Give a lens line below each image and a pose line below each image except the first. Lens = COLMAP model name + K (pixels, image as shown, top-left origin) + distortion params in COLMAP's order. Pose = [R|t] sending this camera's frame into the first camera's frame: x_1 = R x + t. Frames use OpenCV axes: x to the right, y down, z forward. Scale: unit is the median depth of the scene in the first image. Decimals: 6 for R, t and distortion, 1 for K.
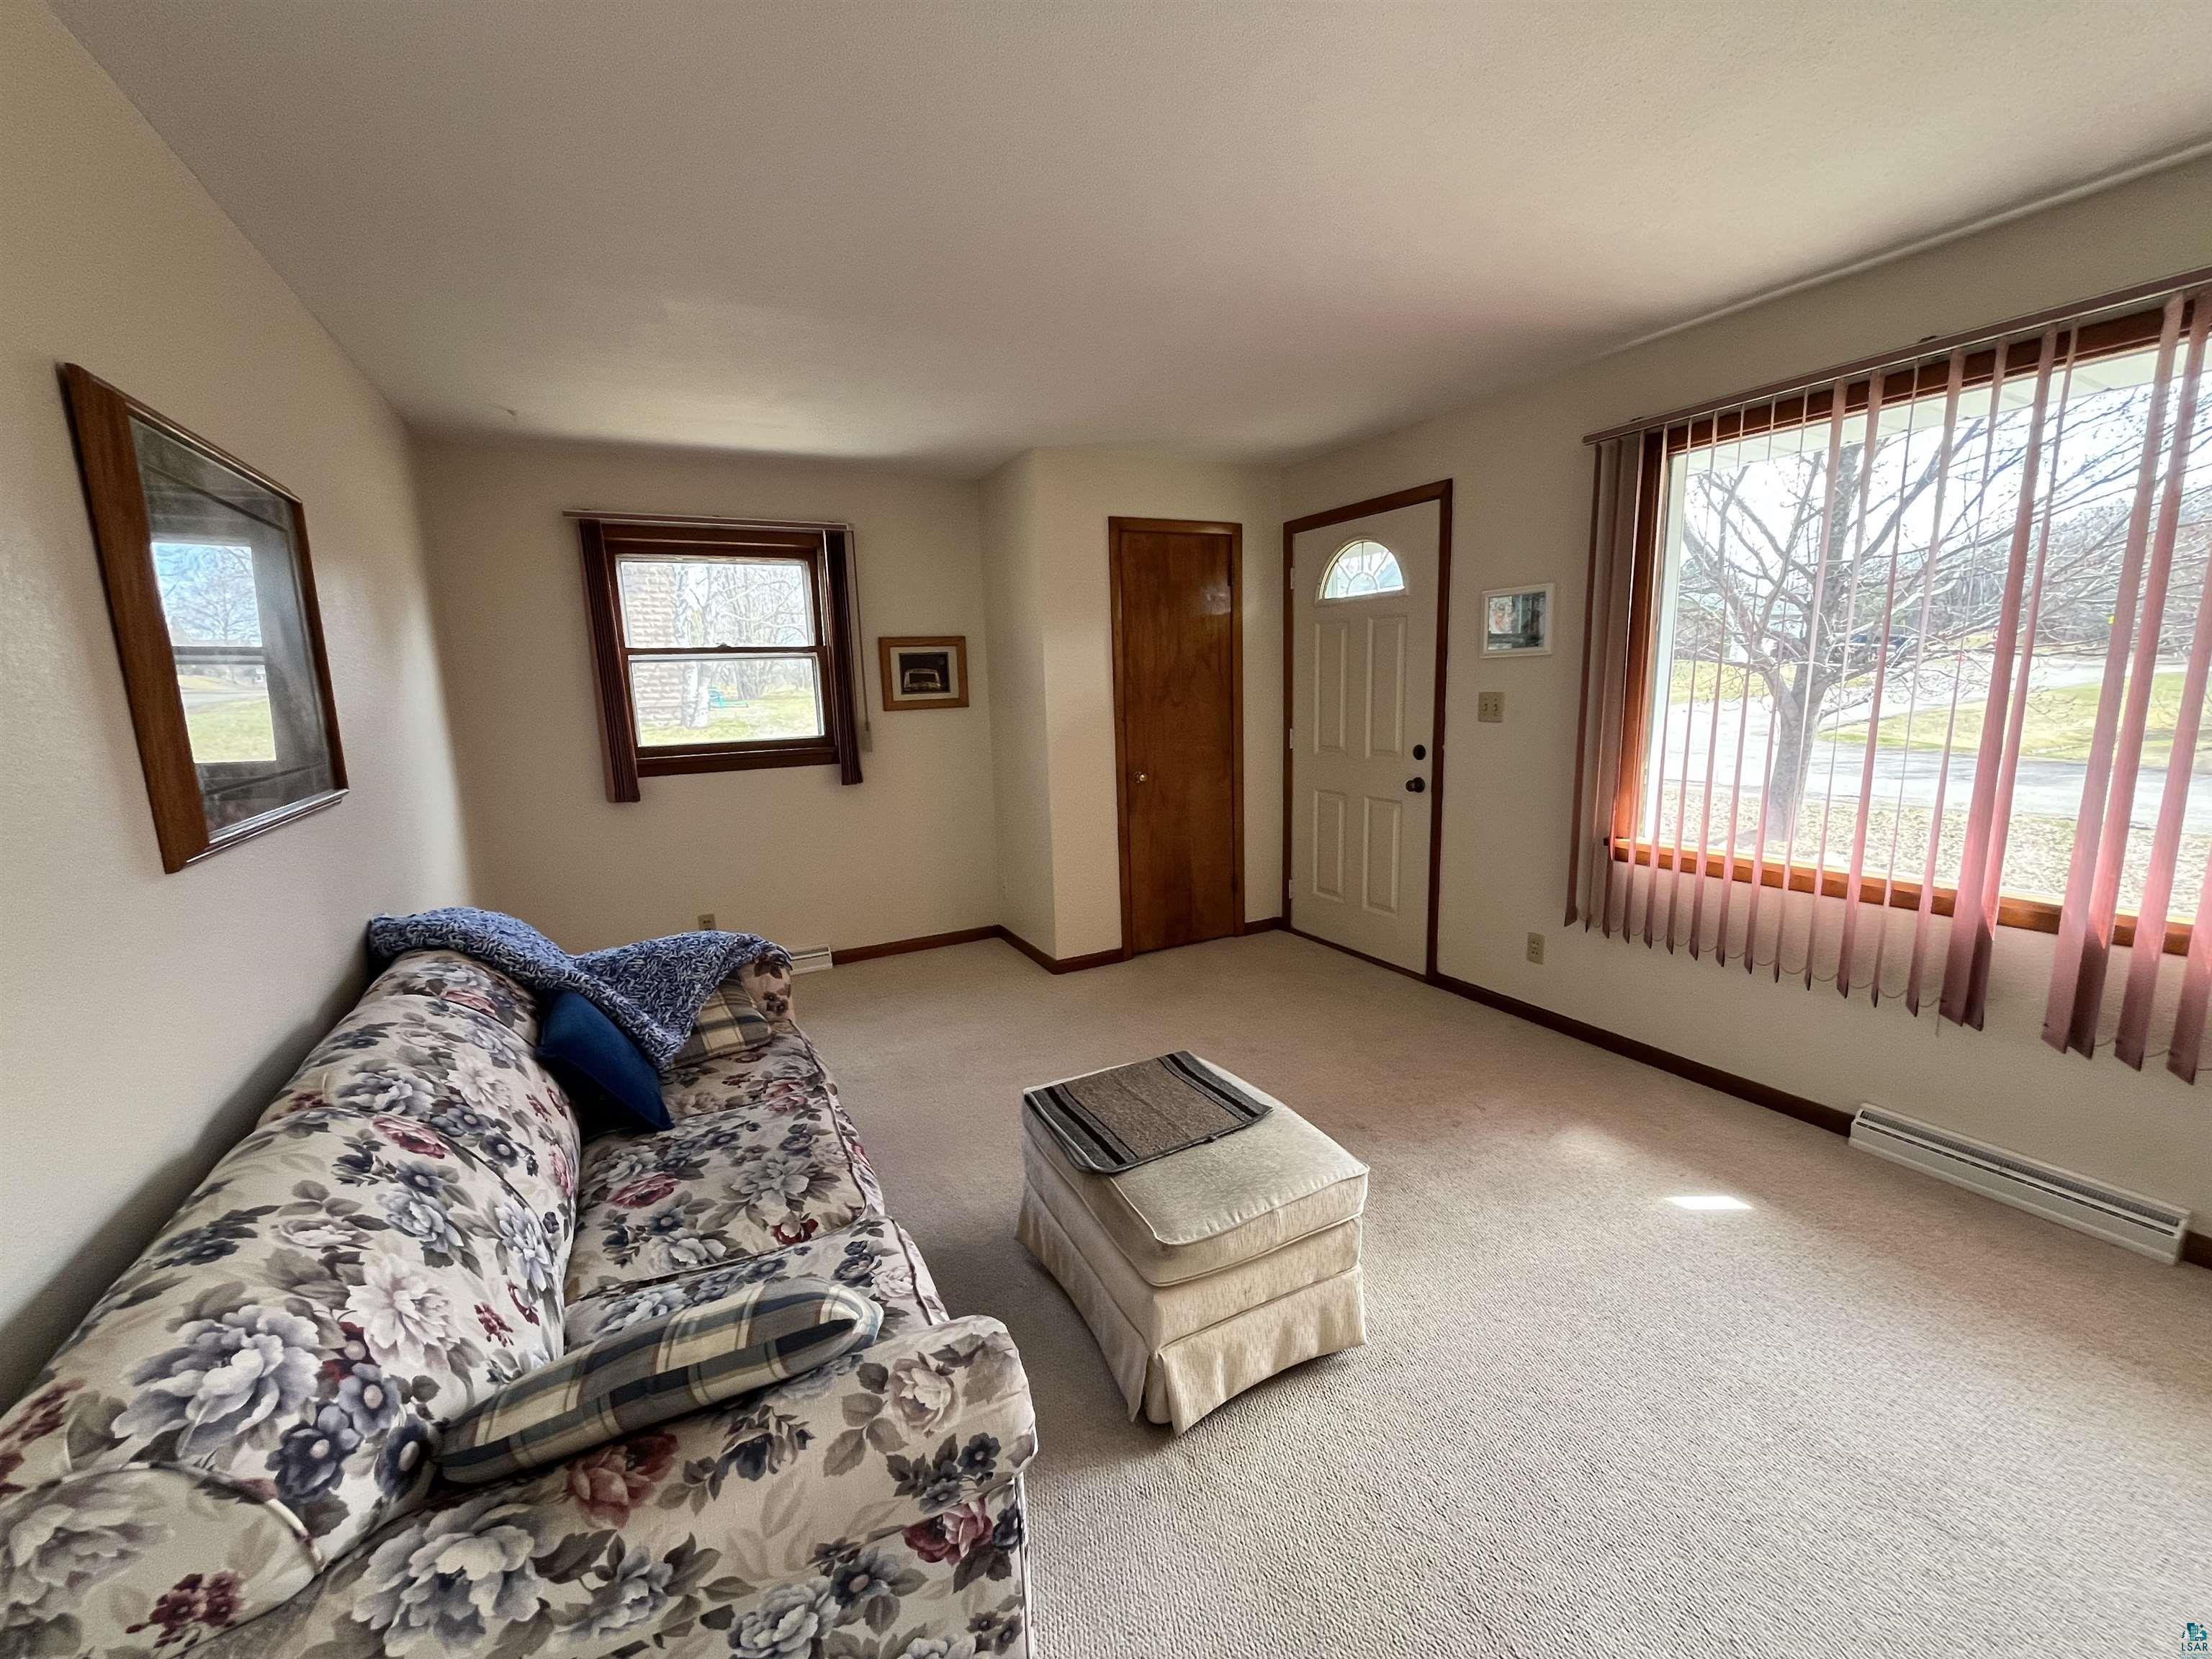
lens RADIAL K [[887.9, 0, 1106.2], [0, 887.9, 829.0], [0, 0, 1]] dist [-0.001504, -0.000372]
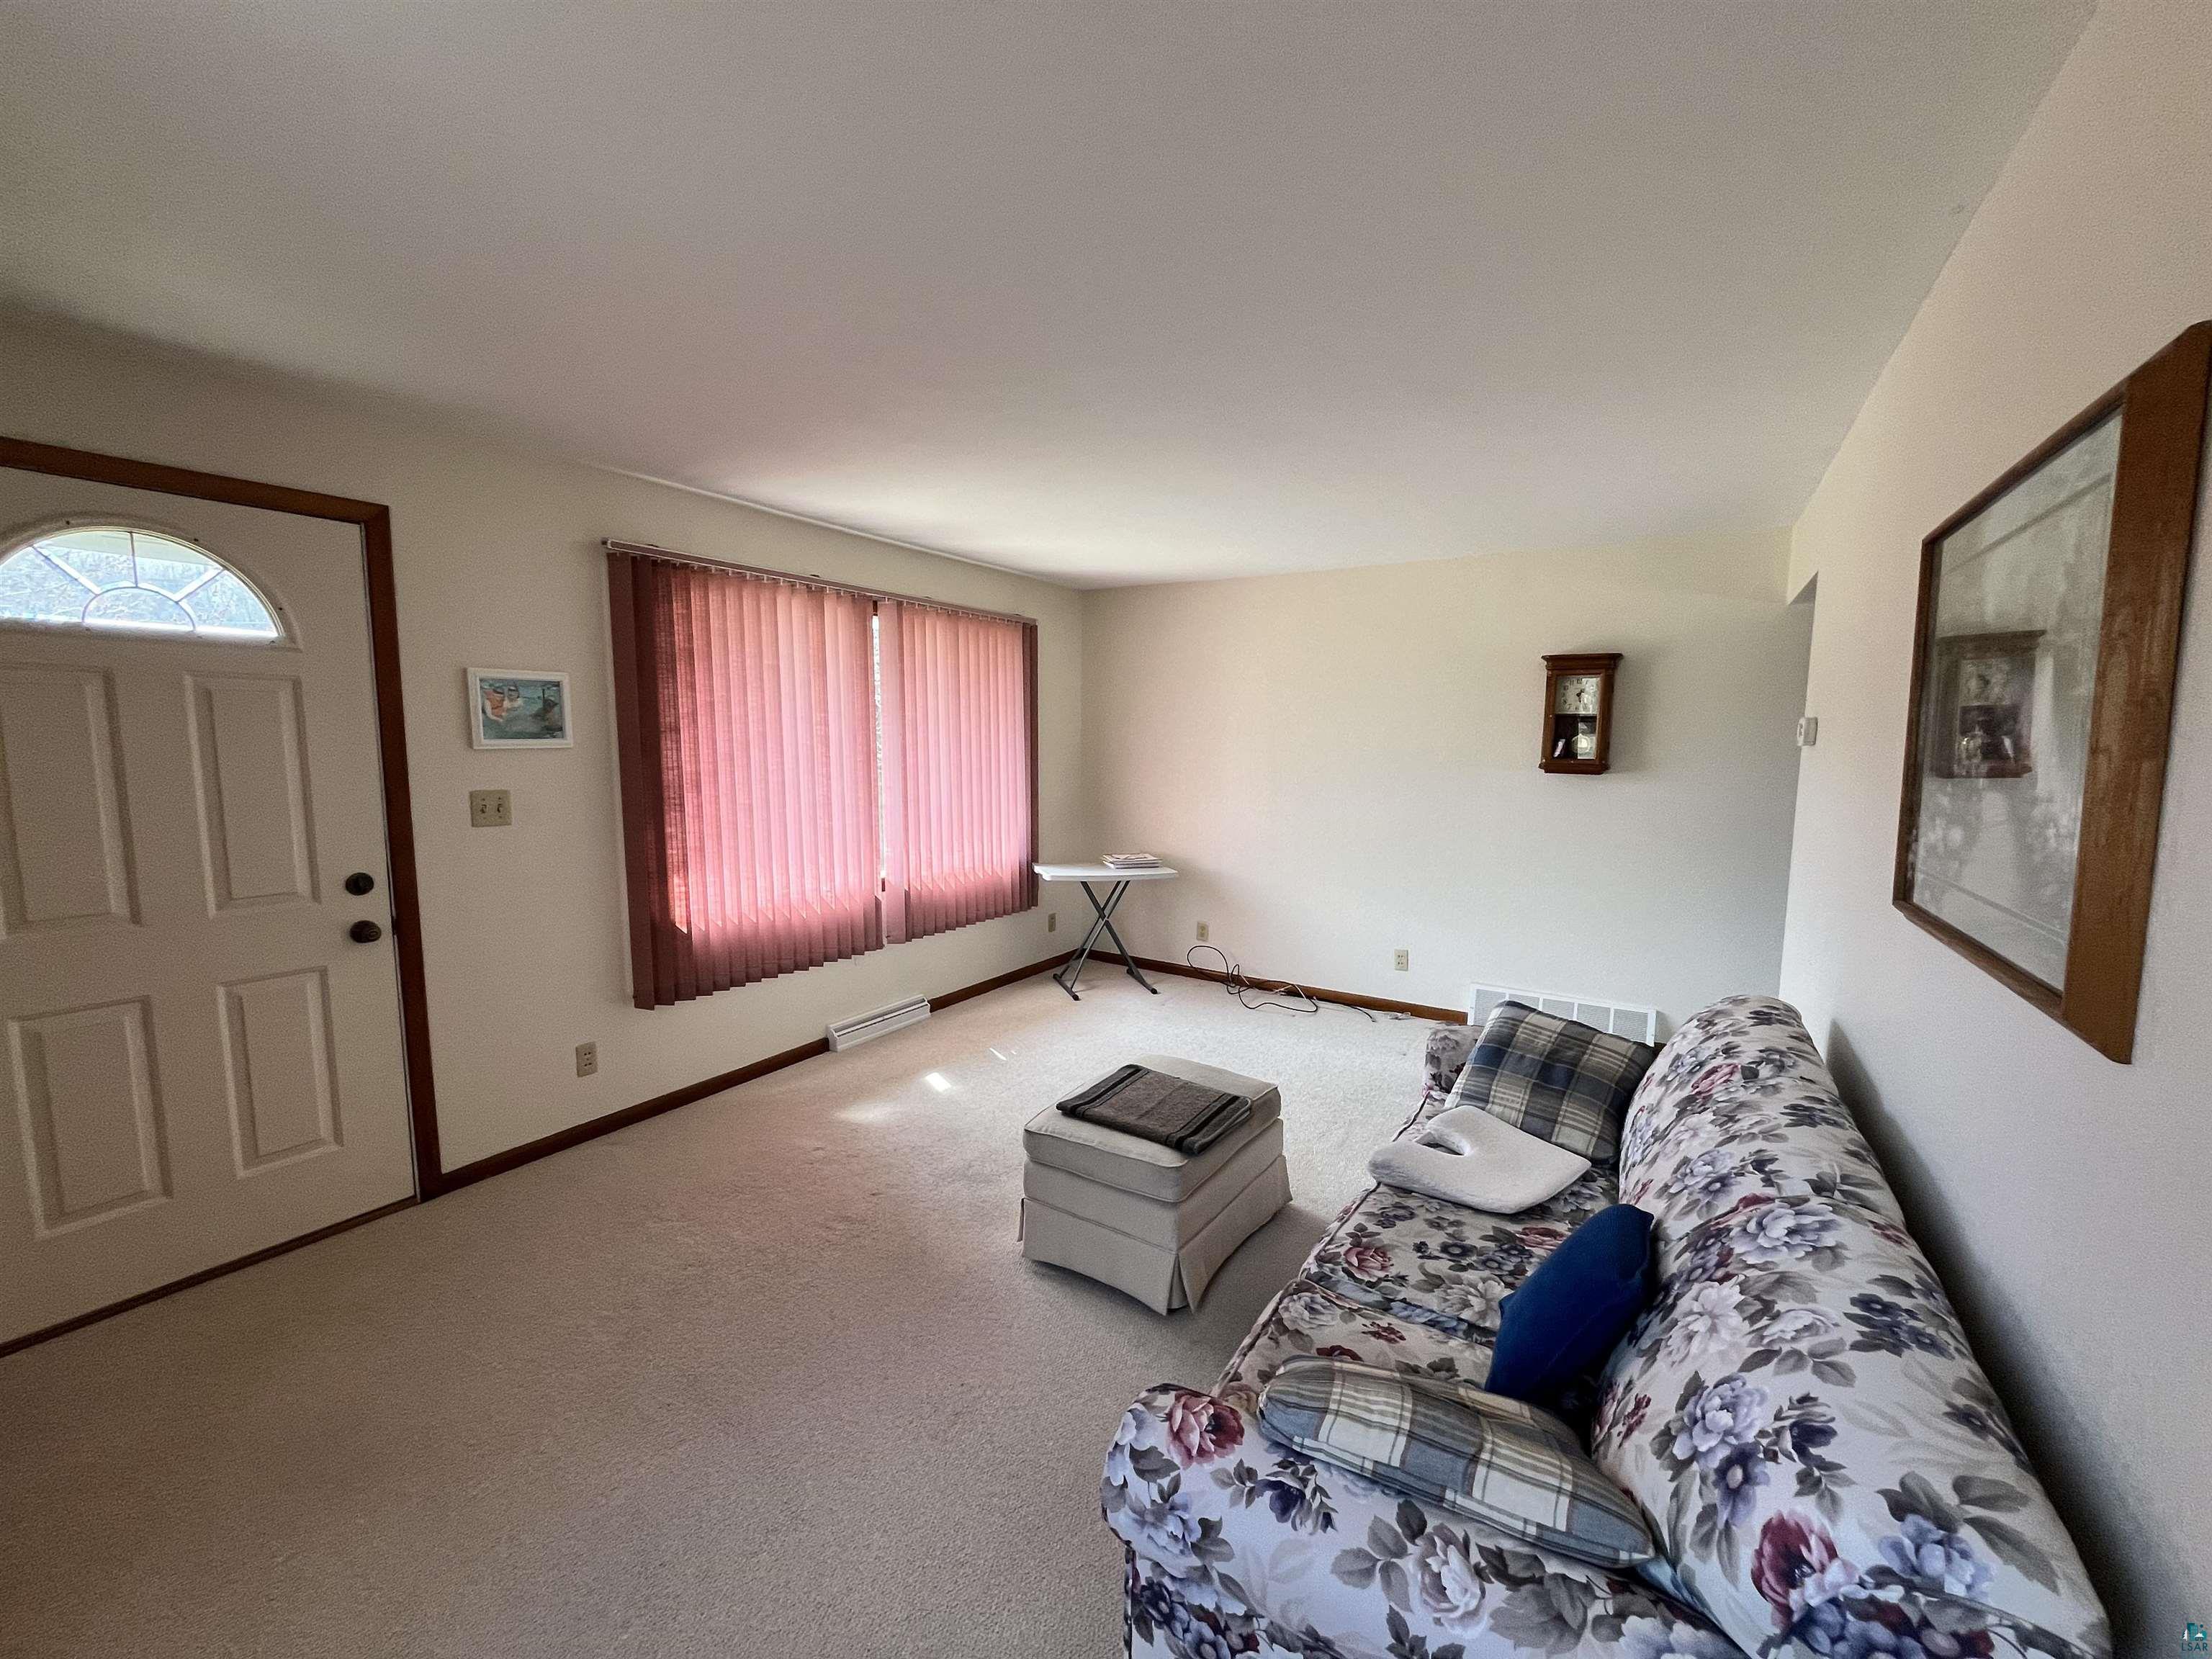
lens RADIAL K [[887.9, 0, 1102.0], [0, 887.9, 828.9], [0, 0, 1]] dist [-0.001504, -0.000372]
pose [[-0.493205, -0.063311, 0.867606, -0.838214], [0.157733, 0.974308, 0.160764, -0.241081], [-0.855493, 0.216140, -0.470548, 1.350798]]
